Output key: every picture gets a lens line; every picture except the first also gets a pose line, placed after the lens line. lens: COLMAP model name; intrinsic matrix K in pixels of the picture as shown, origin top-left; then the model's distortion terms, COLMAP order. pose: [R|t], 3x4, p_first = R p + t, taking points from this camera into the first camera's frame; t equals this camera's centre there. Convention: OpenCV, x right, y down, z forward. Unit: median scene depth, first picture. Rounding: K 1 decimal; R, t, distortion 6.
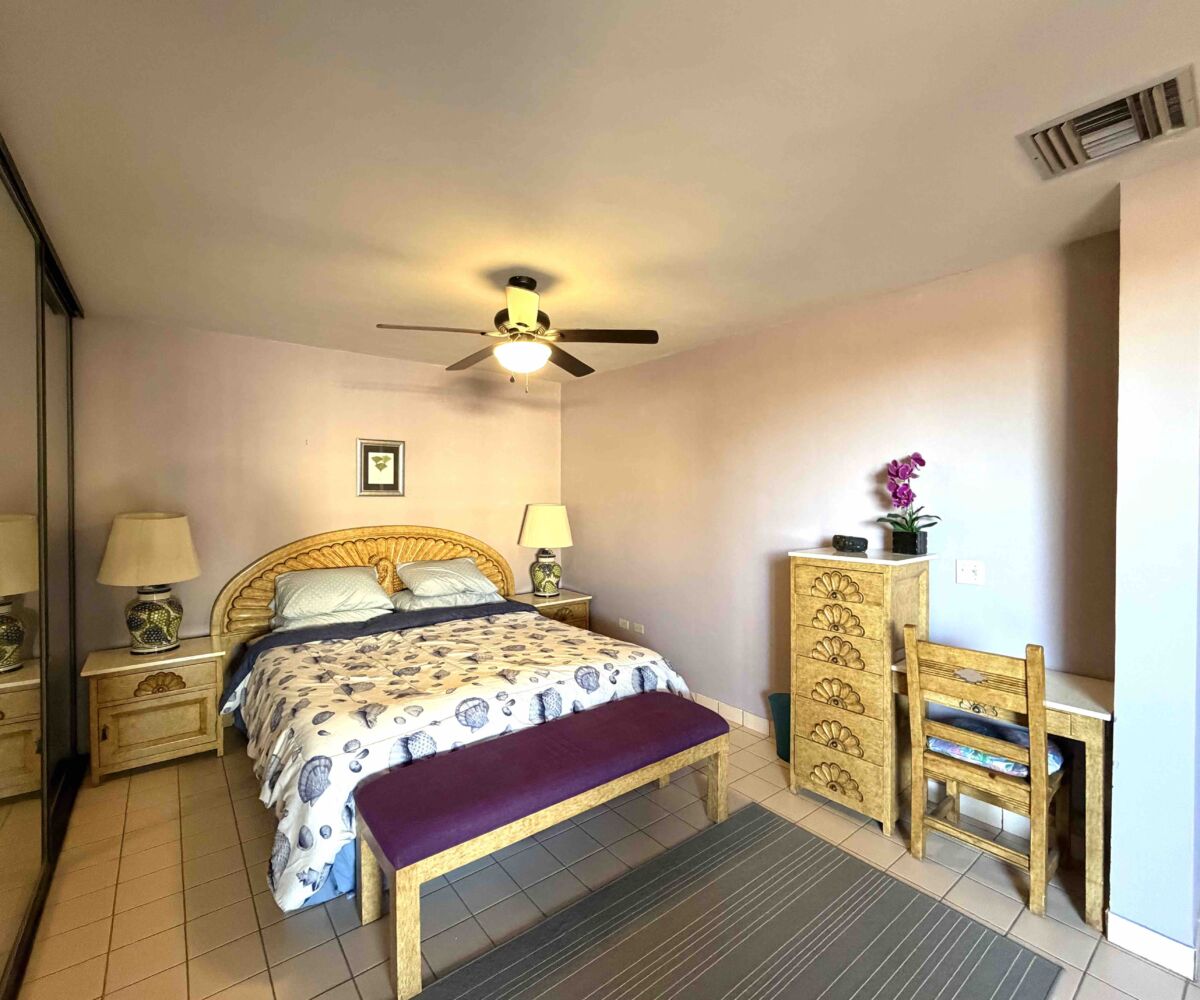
lens RADIAL K [[553.0, 0, 601.6], [0, 553.0, 497.1], [0, 0, 1]] dist [0.004068, -0.002692]
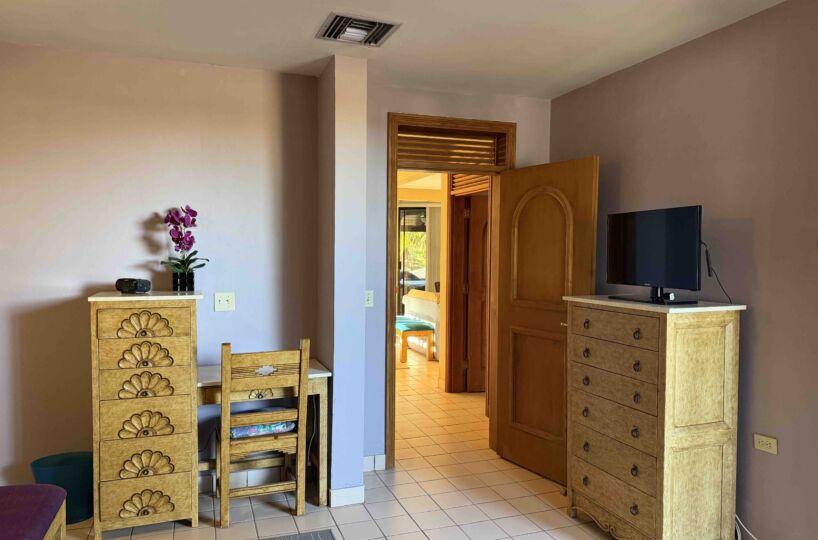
lens RADIAL K [[585.6, 0, 410.0], [0, 585.6, 267.4], [0, 0, 1]] dist [0.012900, -0.002379]
pose [[0.304322, -0.020631, 0.952346, -0.502529], [-0.003258, 0.999737, 0.022699, 0.023702], [-0.952564, -0.010011, 0.304175, 0.172381]]
